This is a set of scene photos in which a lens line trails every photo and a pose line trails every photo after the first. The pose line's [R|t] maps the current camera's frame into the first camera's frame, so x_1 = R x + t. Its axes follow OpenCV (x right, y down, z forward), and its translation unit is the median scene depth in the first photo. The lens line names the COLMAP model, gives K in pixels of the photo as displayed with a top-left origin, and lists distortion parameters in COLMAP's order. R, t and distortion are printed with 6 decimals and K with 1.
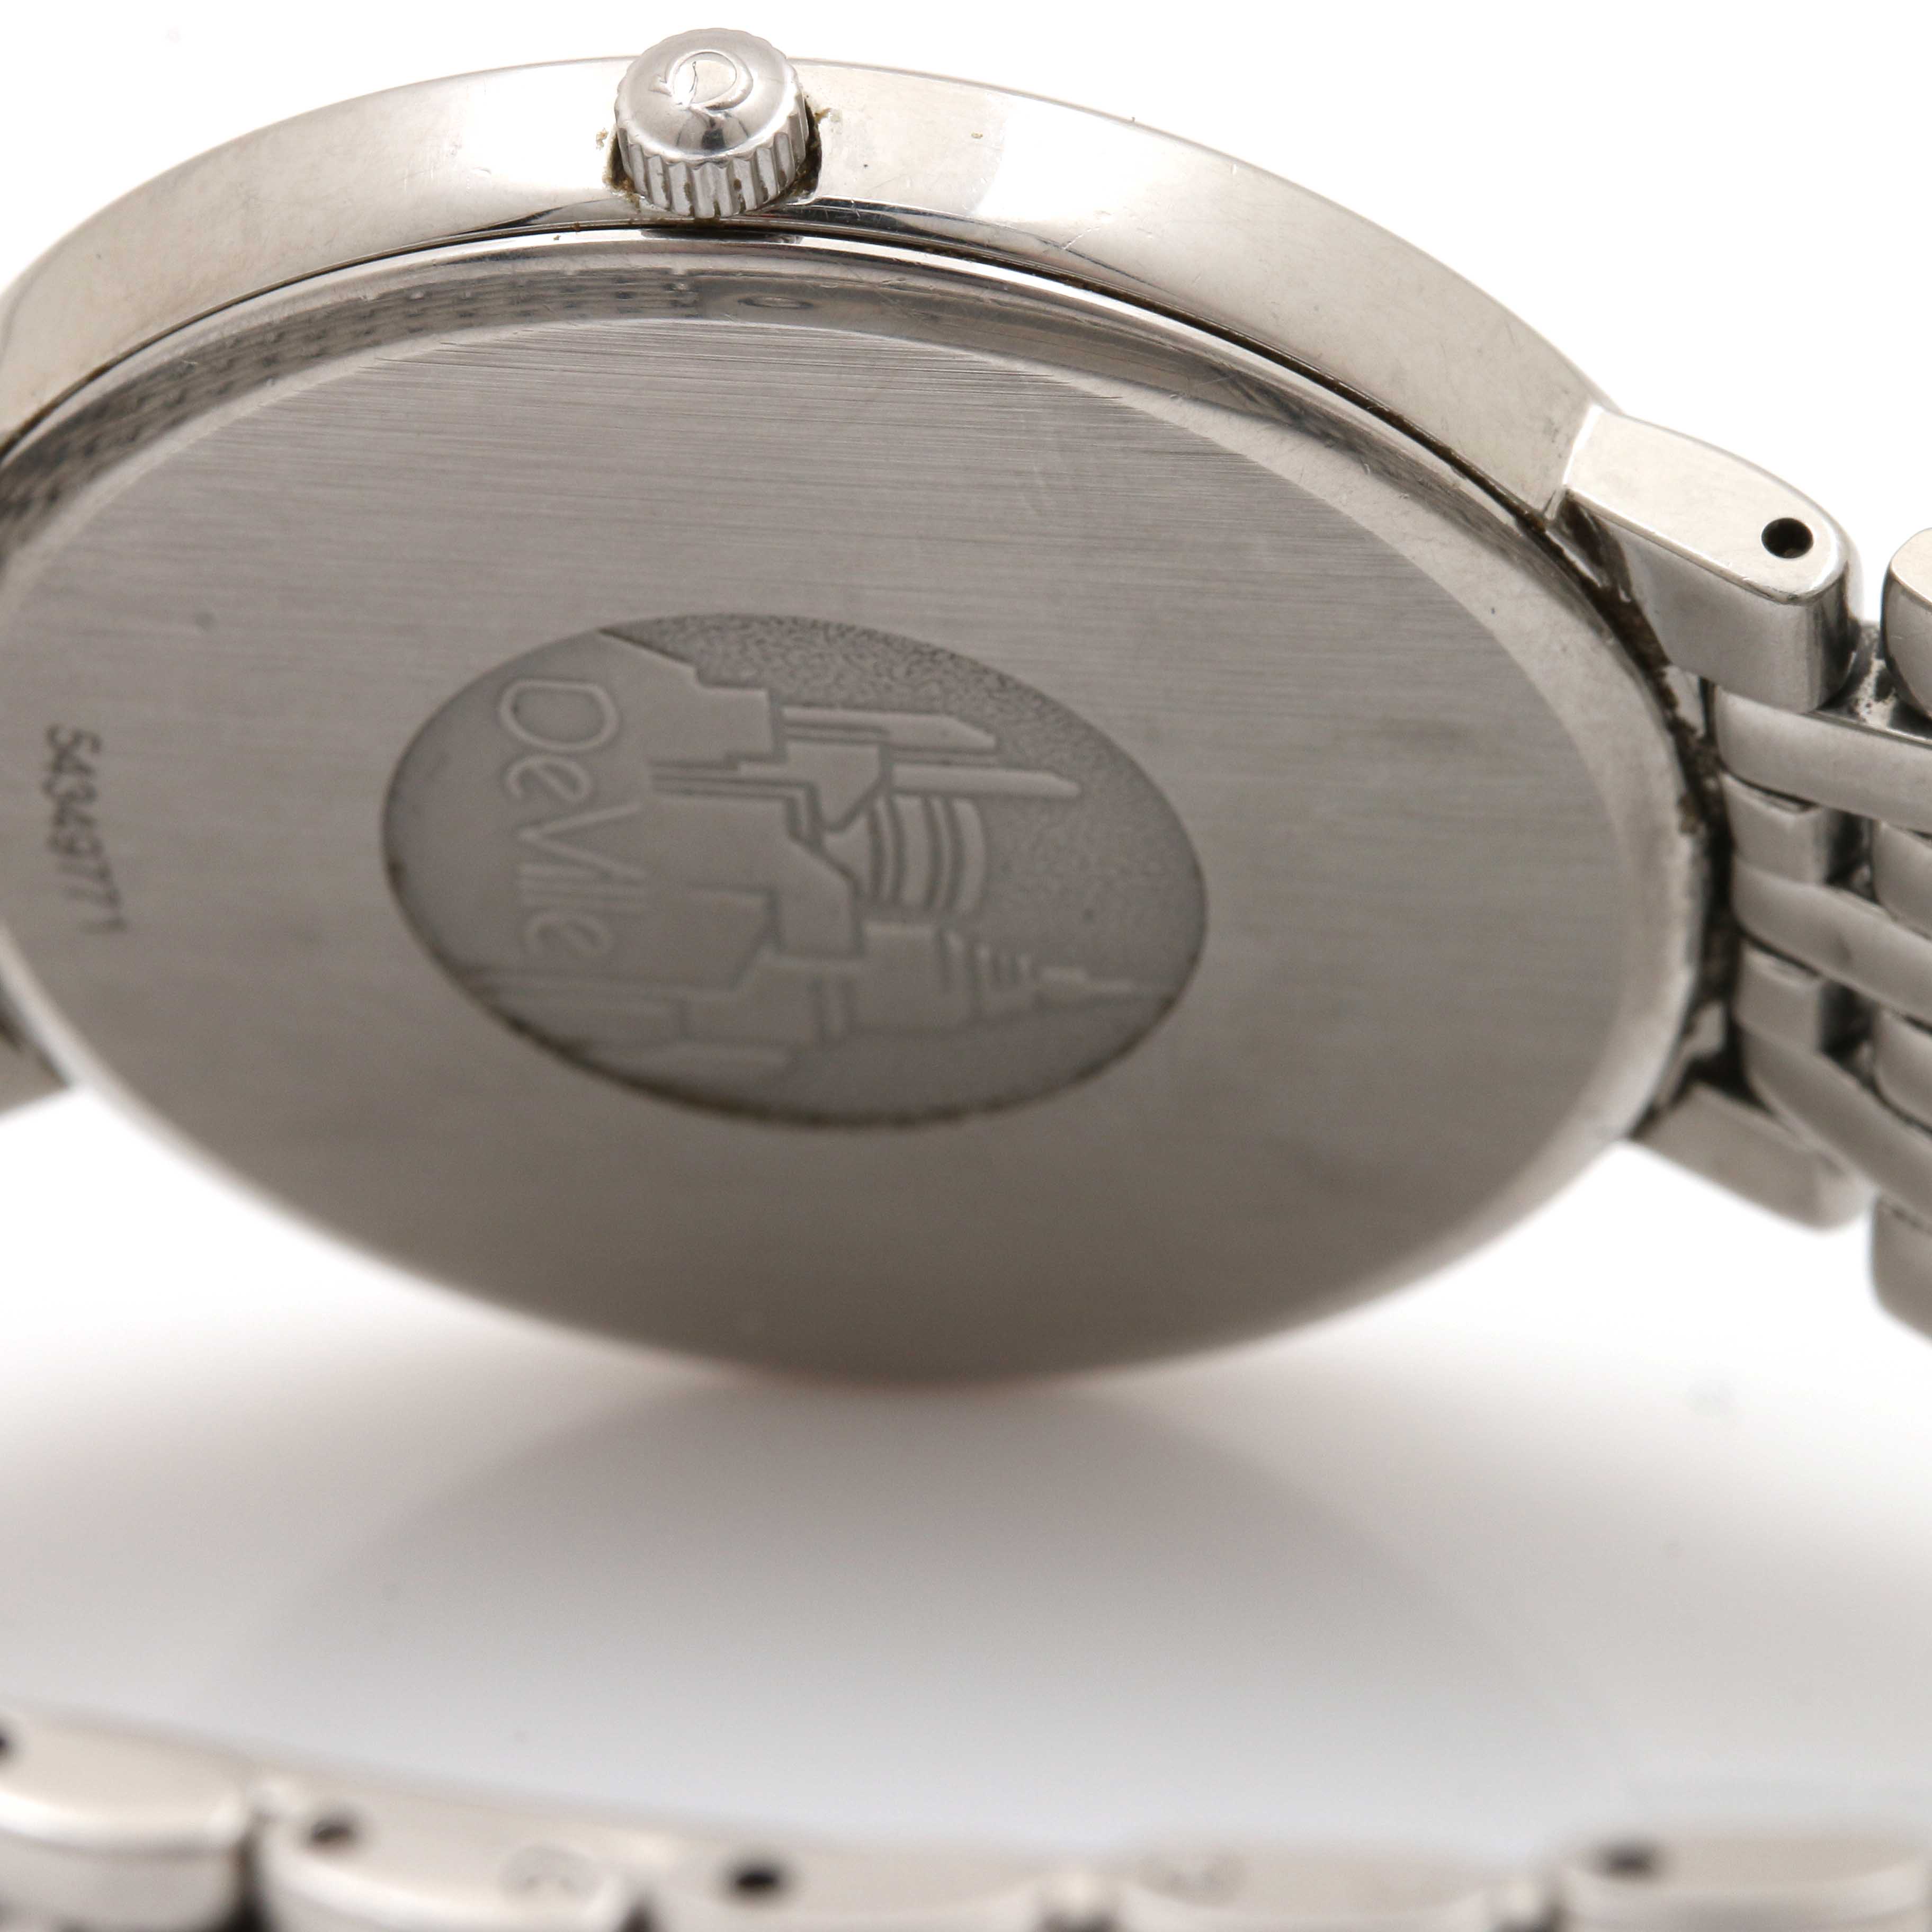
lens RADIAL K [[11512.4, 0, 966.0], [0, 11512.4, 966.0], [0, 0, 1]] dist [-0.001781, -3.930909]
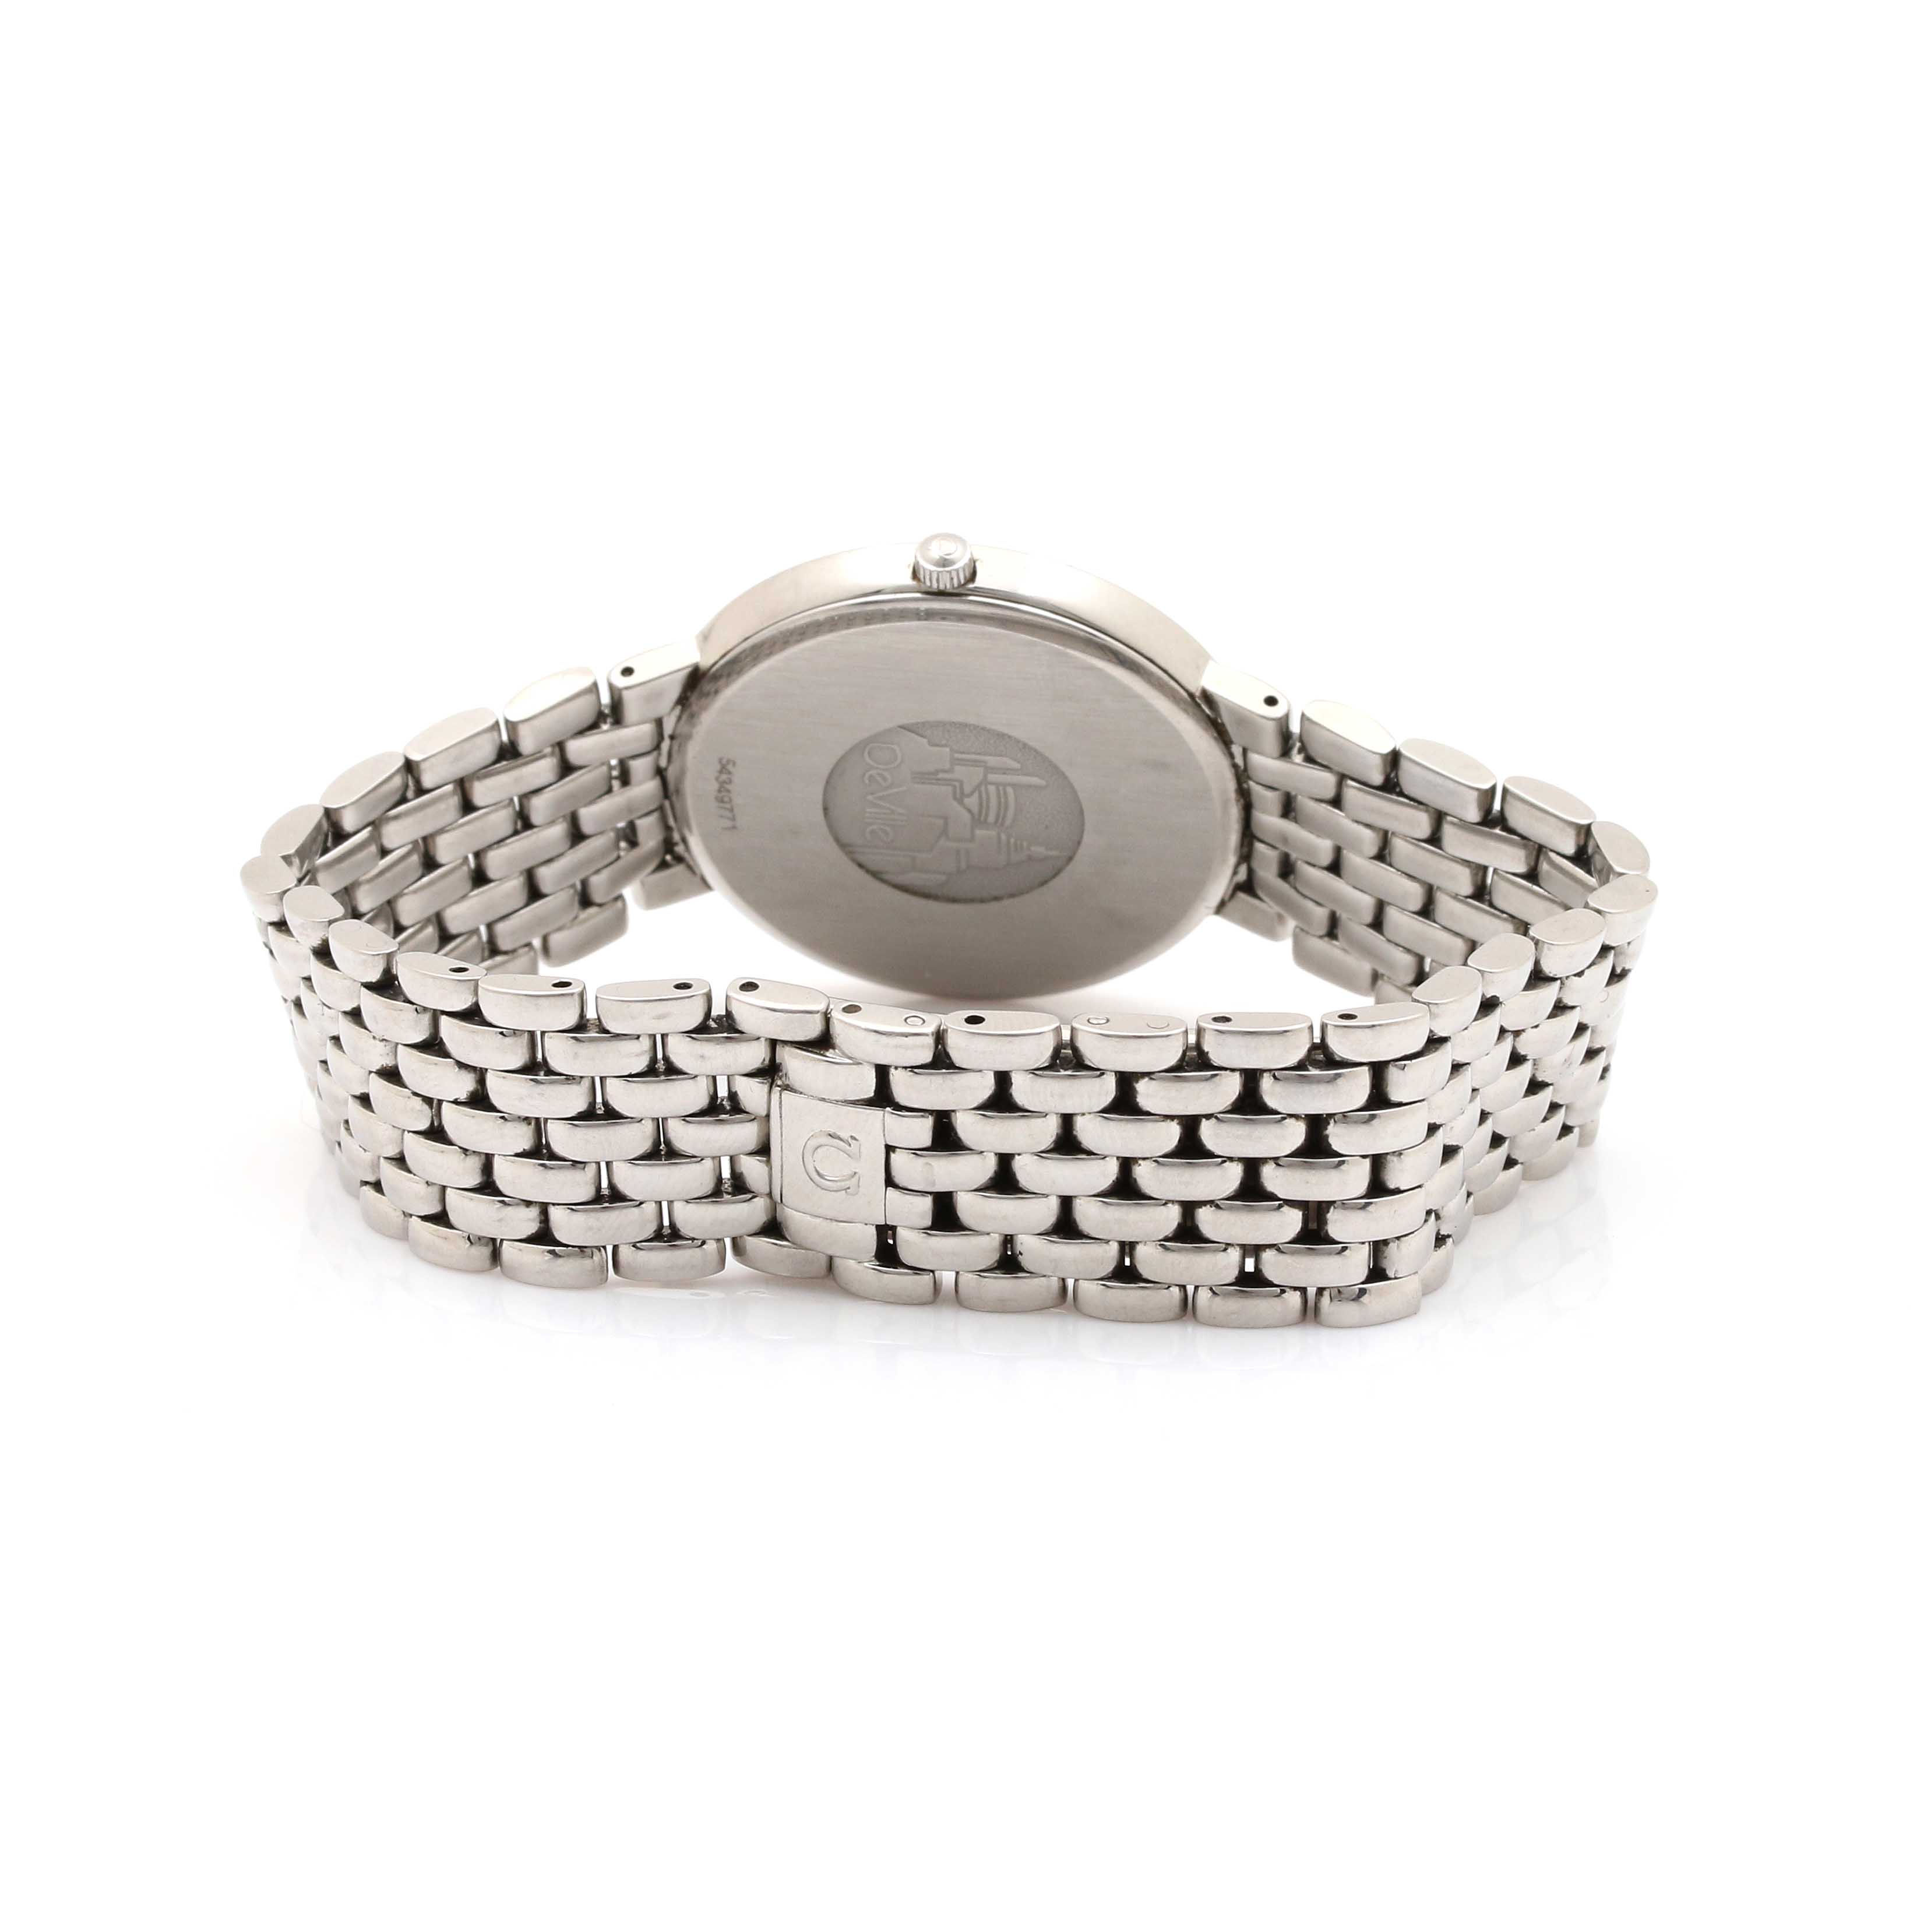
lens RADIAL K [[11511.2, 0, 965.5], [0, 11511.2, 966.0], [0, 0, 1]] dist [-0.001781, -3.930909]
pose [[0.998075, 0.023699, 0.057308, -0.192341], [-0.015949, 0.991110, -0.132087, 0.452436], [-0.059929, 0.130919, 0.989580, -2.122905]]
